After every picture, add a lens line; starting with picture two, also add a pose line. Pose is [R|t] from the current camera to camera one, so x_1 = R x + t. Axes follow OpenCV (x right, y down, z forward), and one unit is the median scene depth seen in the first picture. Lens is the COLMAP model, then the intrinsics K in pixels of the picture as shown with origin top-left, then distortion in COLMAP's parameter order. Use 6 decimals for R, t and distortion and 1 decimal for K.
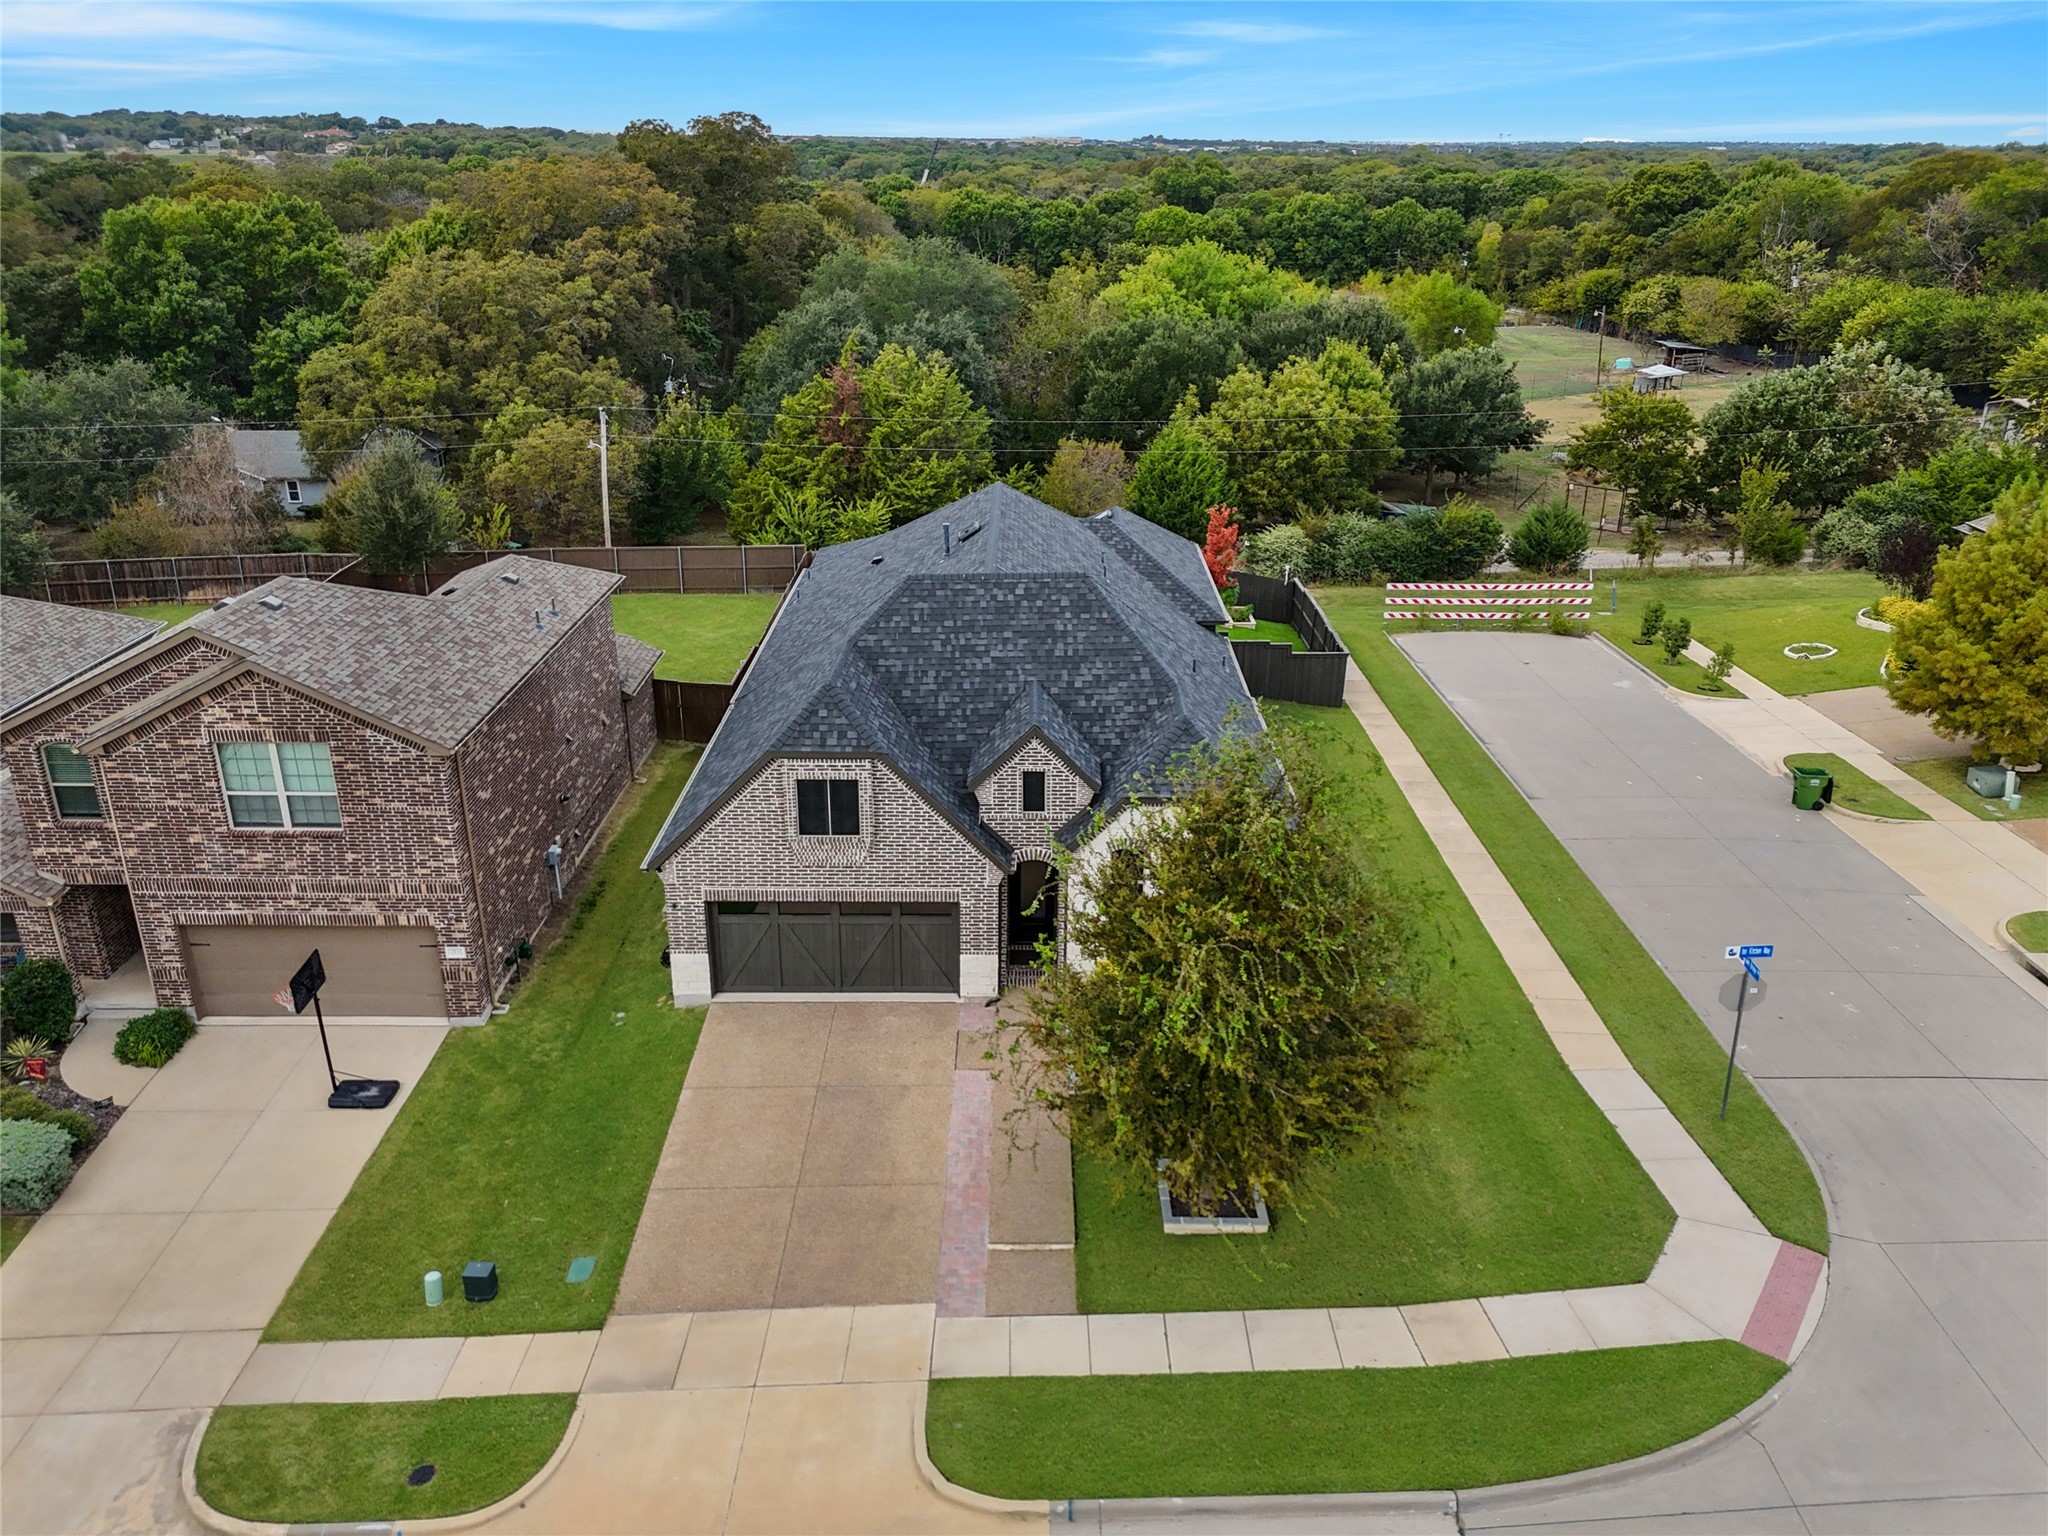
lens RADIAL K [[1507.3, 0, 1036.5], [0, 1507.3, 752.3], [0, 0, 1]] dist [0.045937, -0.027697]
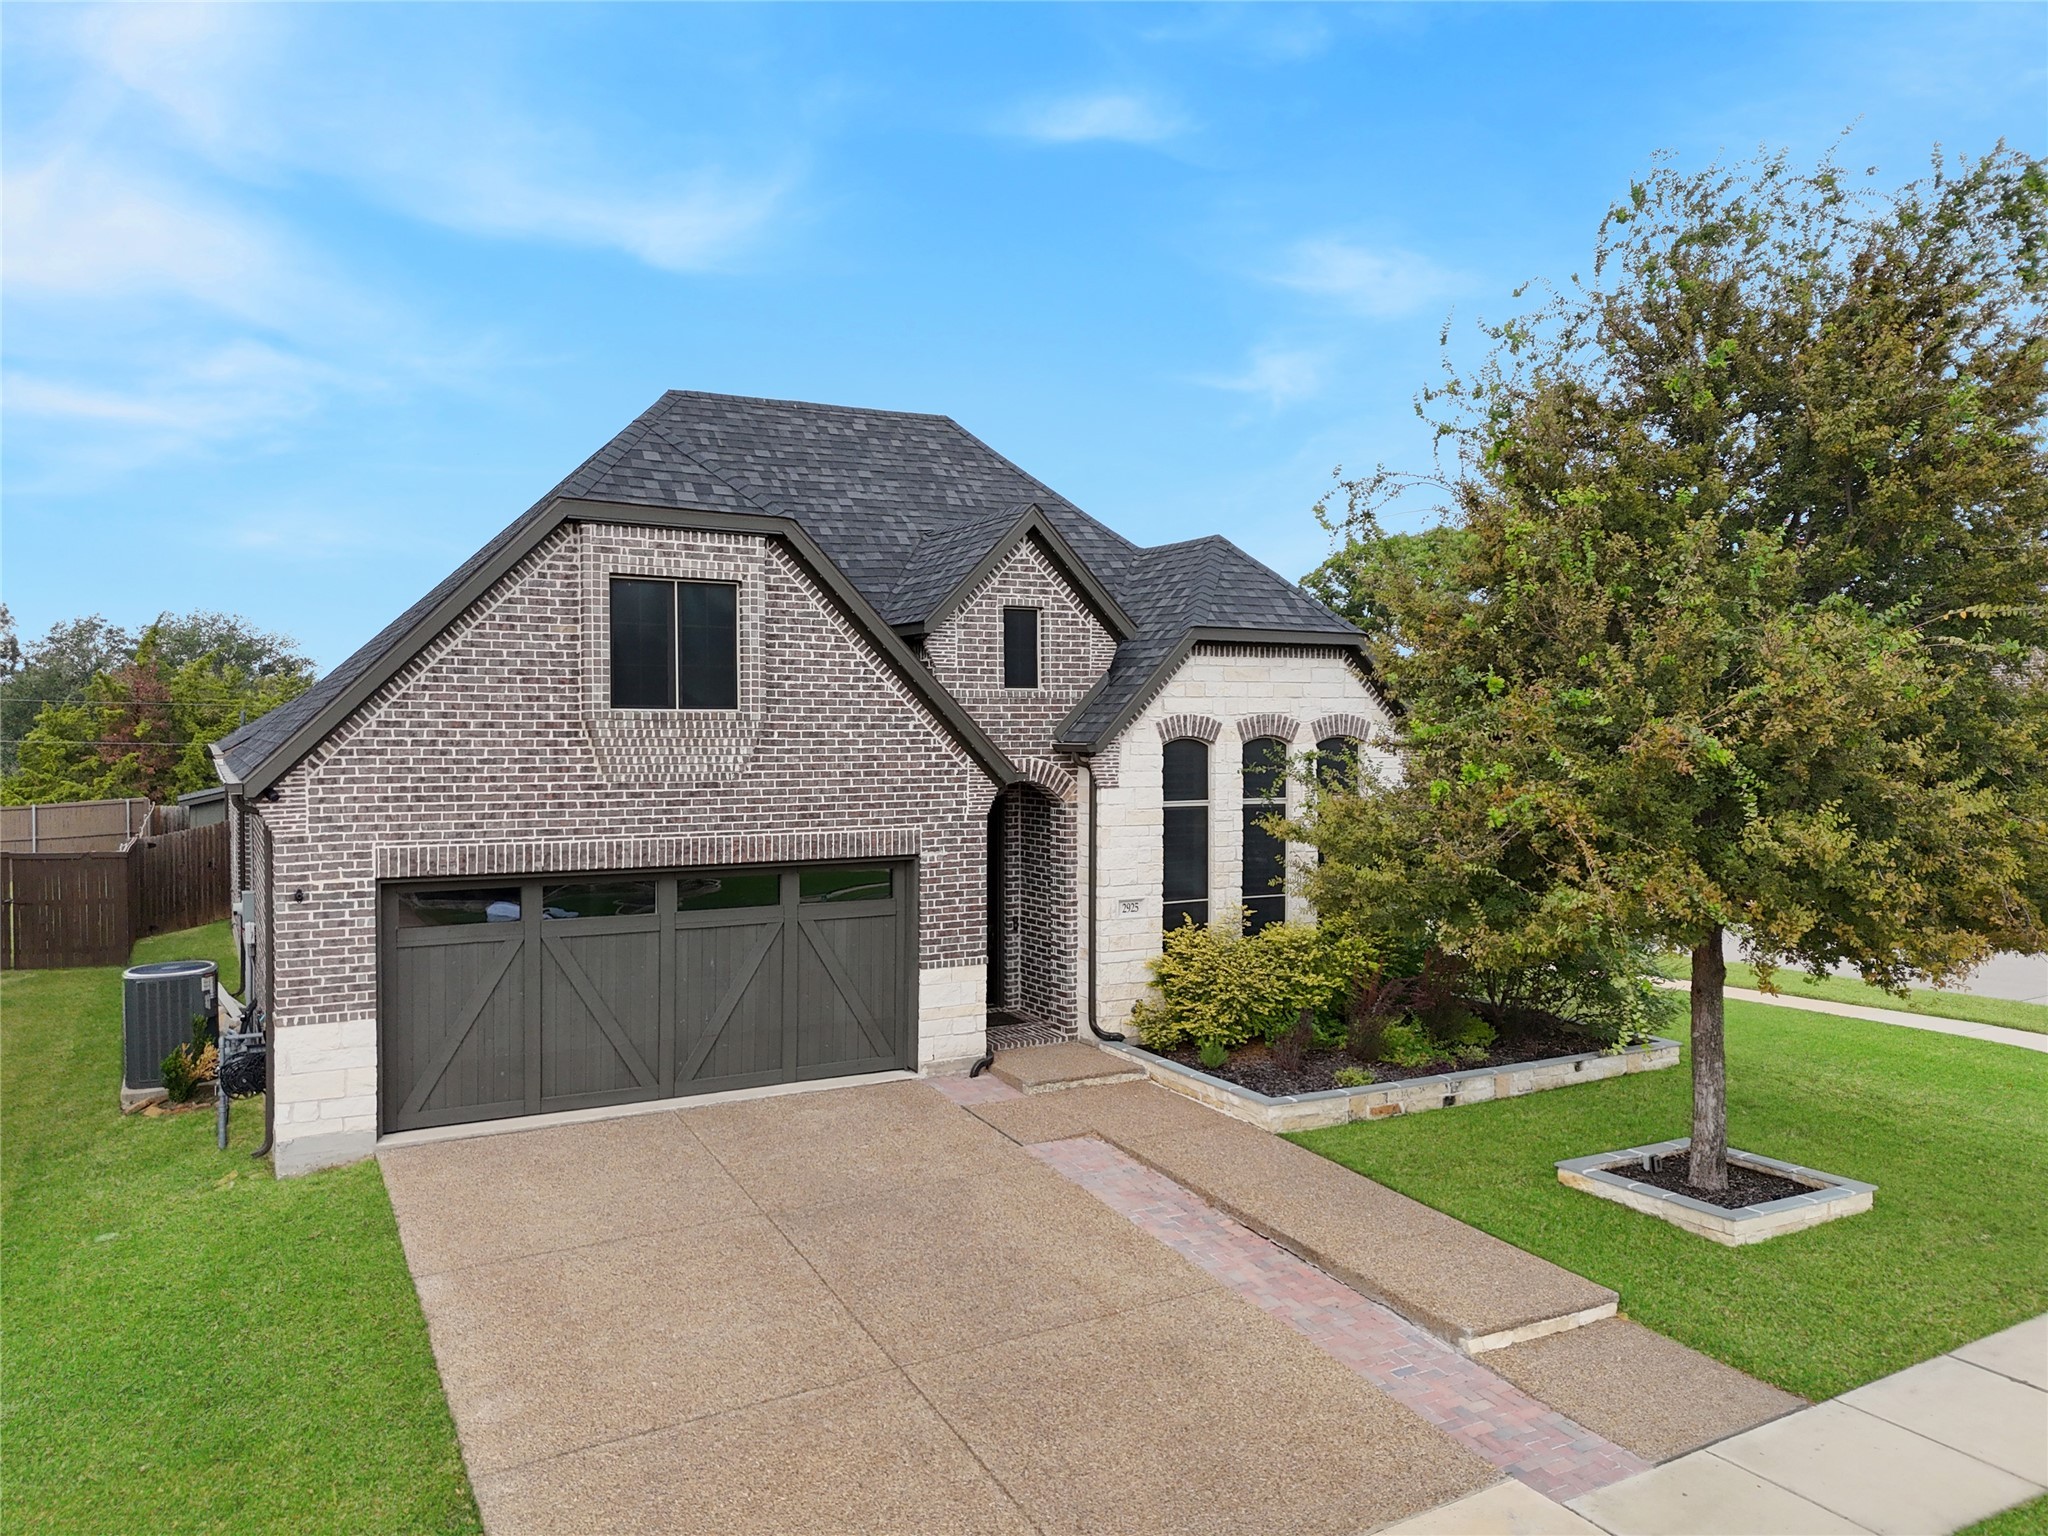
lens RADIAL K [[1507.3, 0, 1033.5], [0, 1507.3, 777.5], [0, 0, 1]] dist [0.045937, -0.027697]
pose [[0.877647, -0.024813, 0.478665, -0.265649], [0.185248, 0.938616, -0.291003, 0.234379], [-0.442062, 0.344070, 0.828370, 0.558210]]
